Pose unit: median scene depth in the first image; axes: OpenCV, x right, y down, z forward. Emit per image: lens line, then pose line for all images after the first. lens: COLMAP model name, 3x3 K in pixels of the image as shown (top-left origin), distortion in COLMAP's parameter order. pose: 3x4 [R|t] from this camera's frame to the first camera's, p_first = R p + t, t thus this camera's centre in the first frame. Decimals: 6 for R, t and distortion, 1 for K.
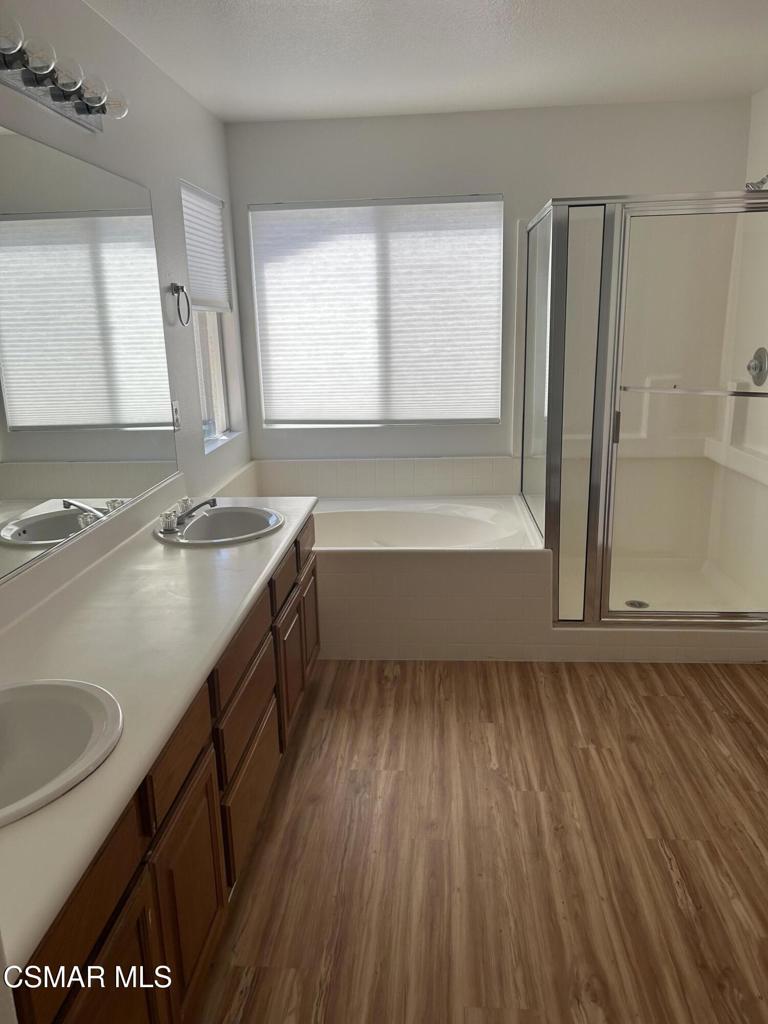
lens RADIAL K [[771.3, 0, 380.2], [0, 771.3, 519.8], [0, 0, 1]] dist [0.010558, -0.020069]
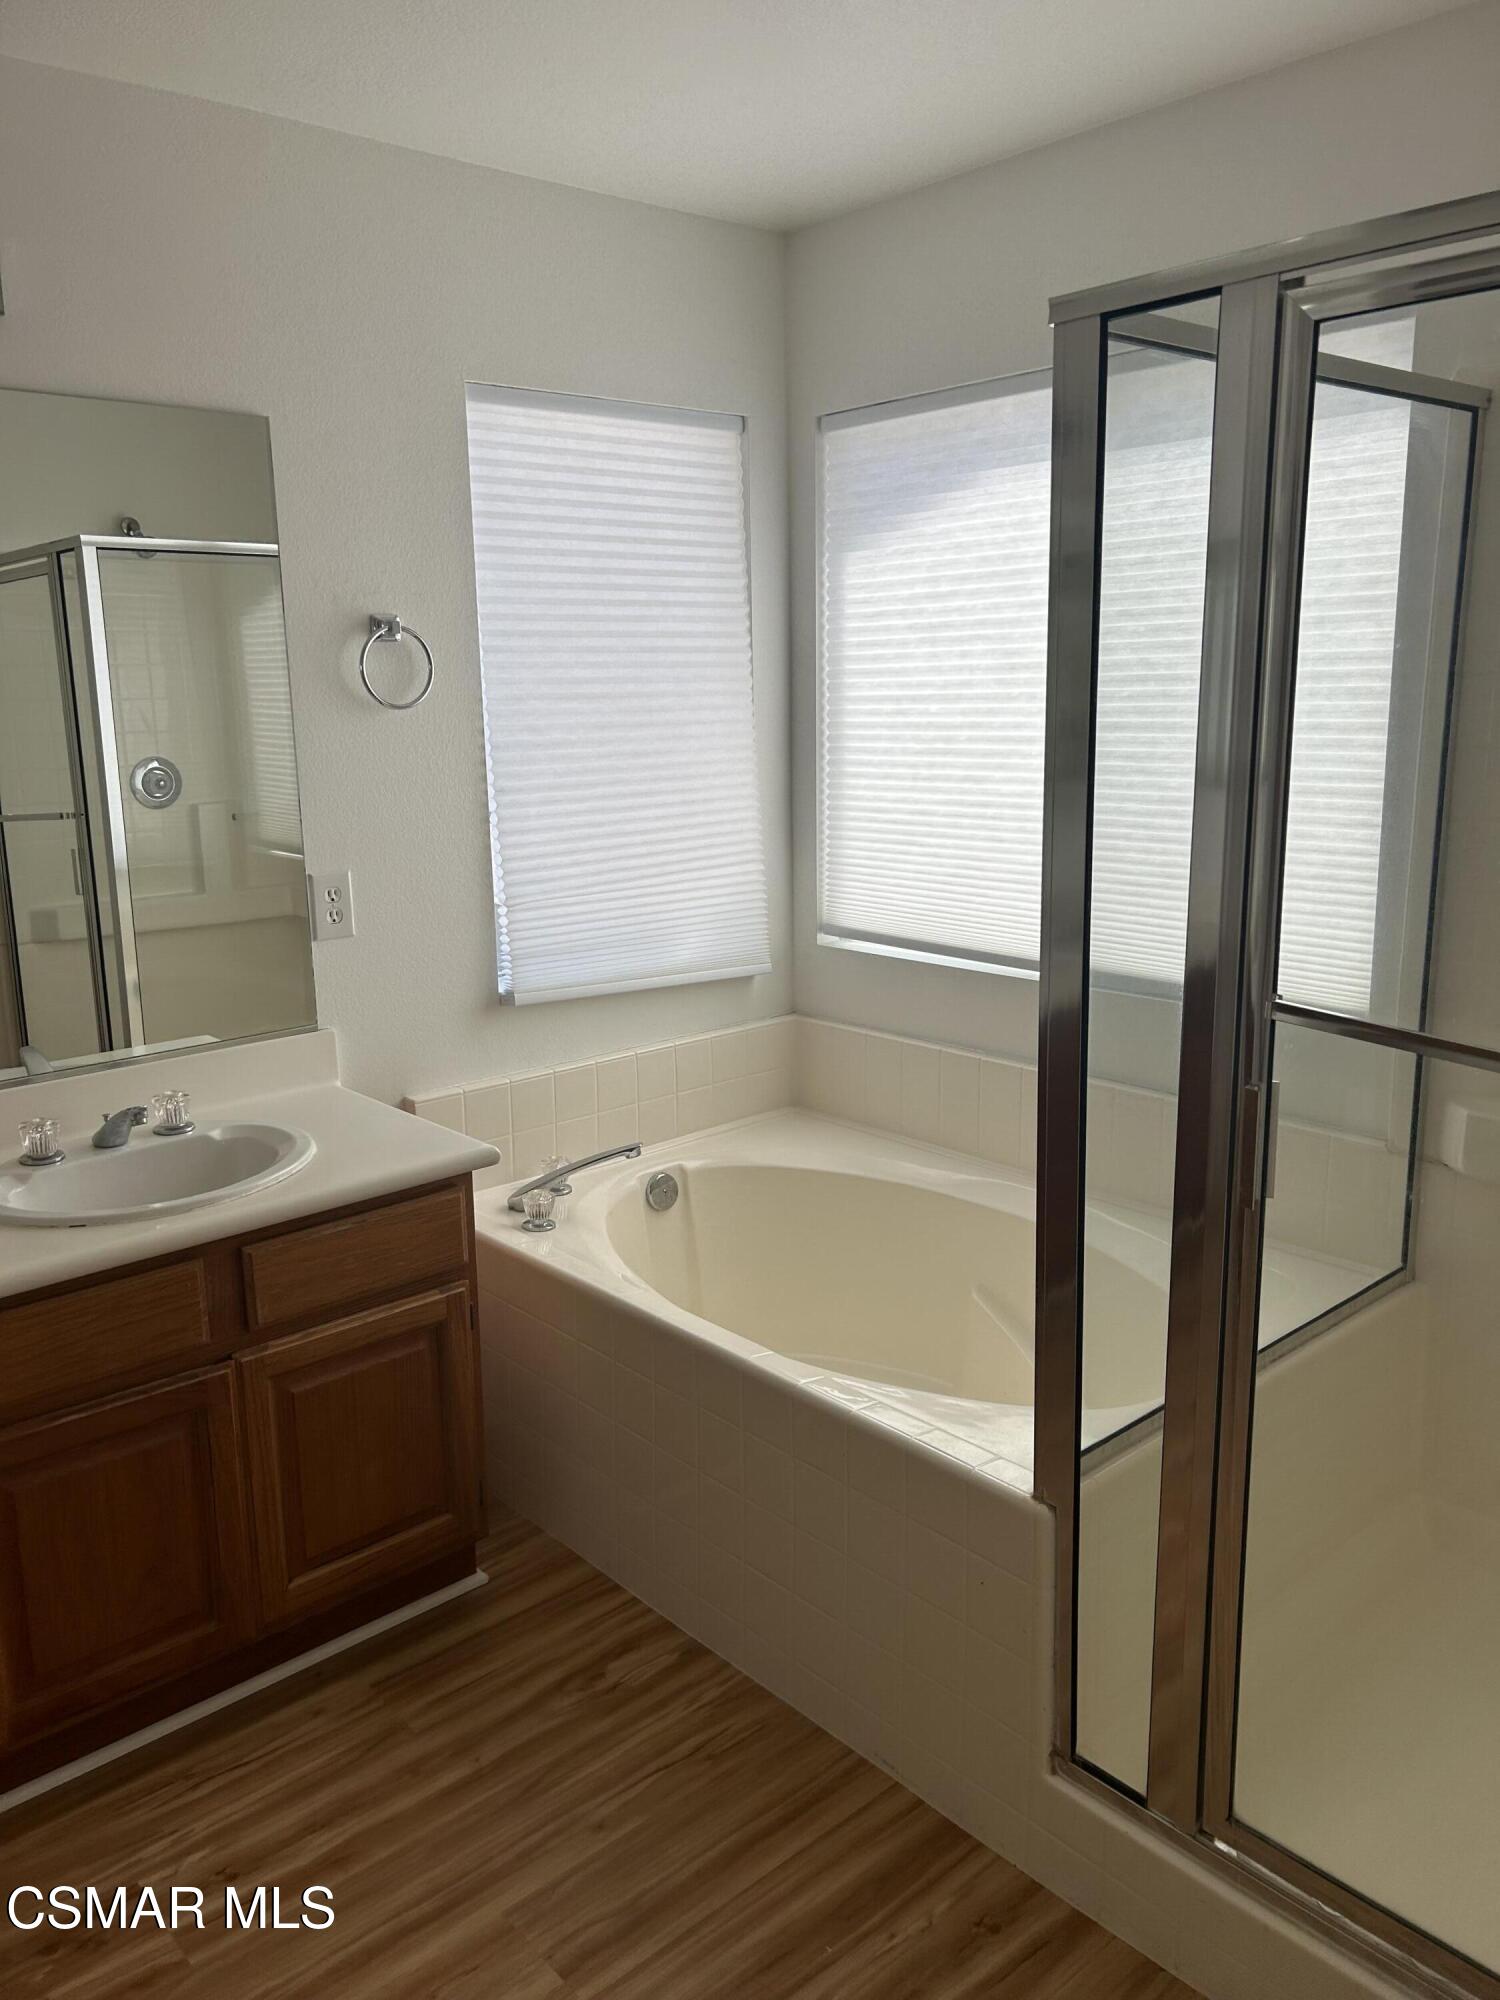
lens RADIAL K [[1506.5, 0, 749.8], [0, 1506.5, 987.9], [0, 0, 1]] dist [0.010558, -0.020069]
pose [[0.718012, 0.150243, -0.679622, 0.397214], [-0.174825, 0.984052, 0.032843, -0.121427], [0.673718, 0.095234, 0.732827, 0.397801]]
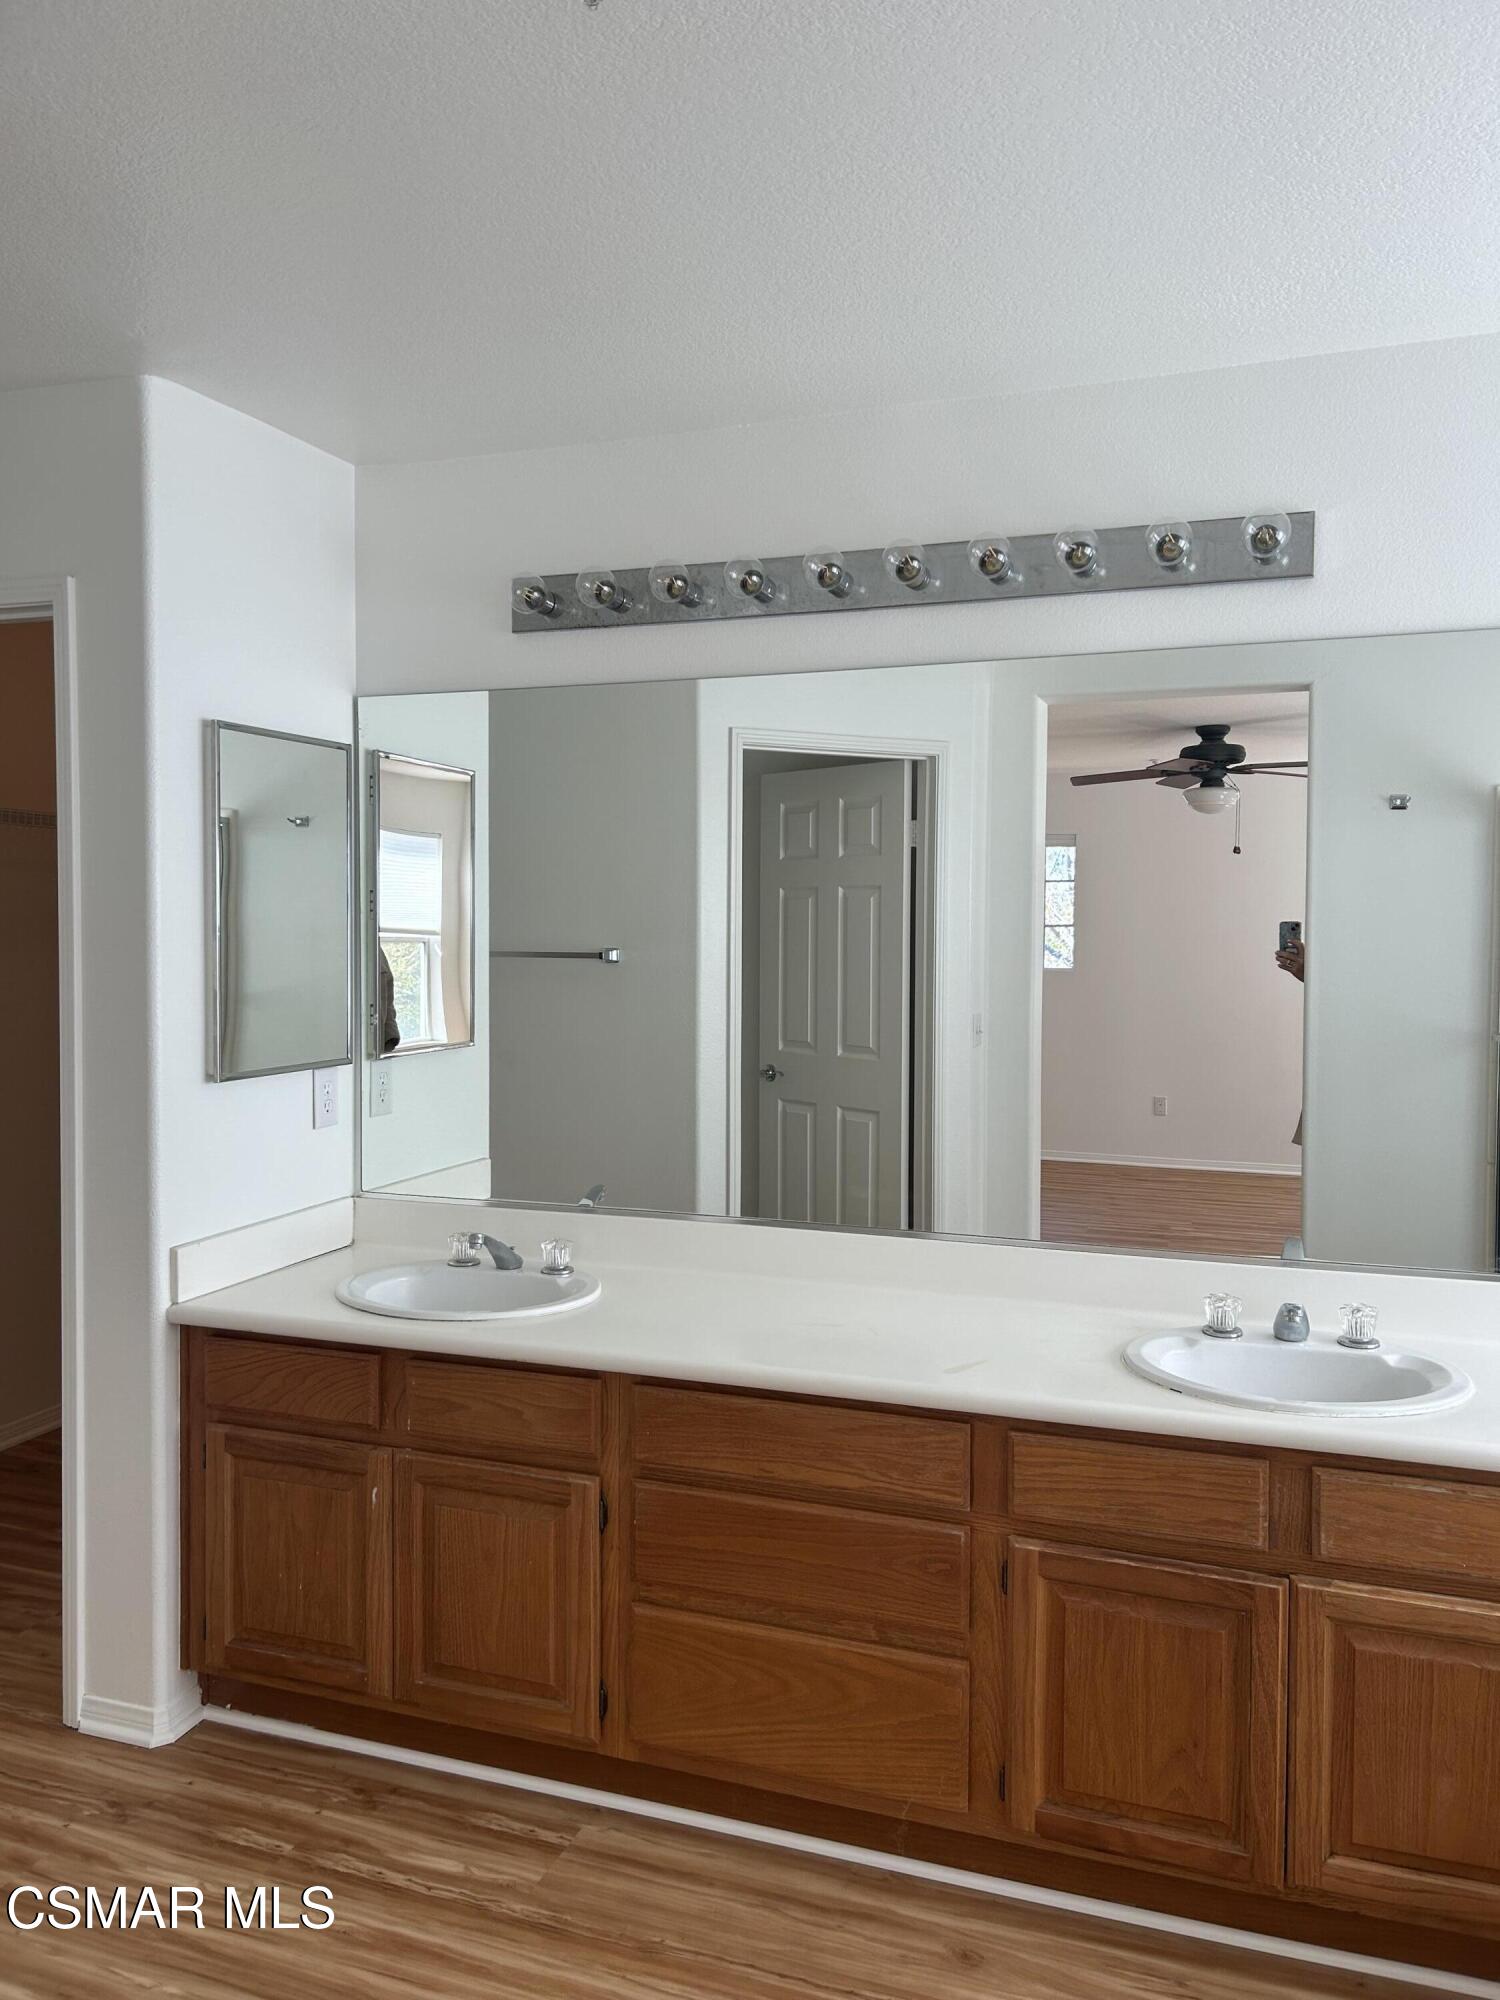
lens RADIAL K [[1506.5, 0, 759.6], [0, 1506.5, 982.8], [0, 0, 1]] dist [0.010558, -0.020069]
pose [[-0.283098, 0.054694, -0.957530, 0.459044], [-0.239720, 0.962649, 0.125861, -0.161510], [0.928650, 0.265170, -0.259413, 0.592143]]
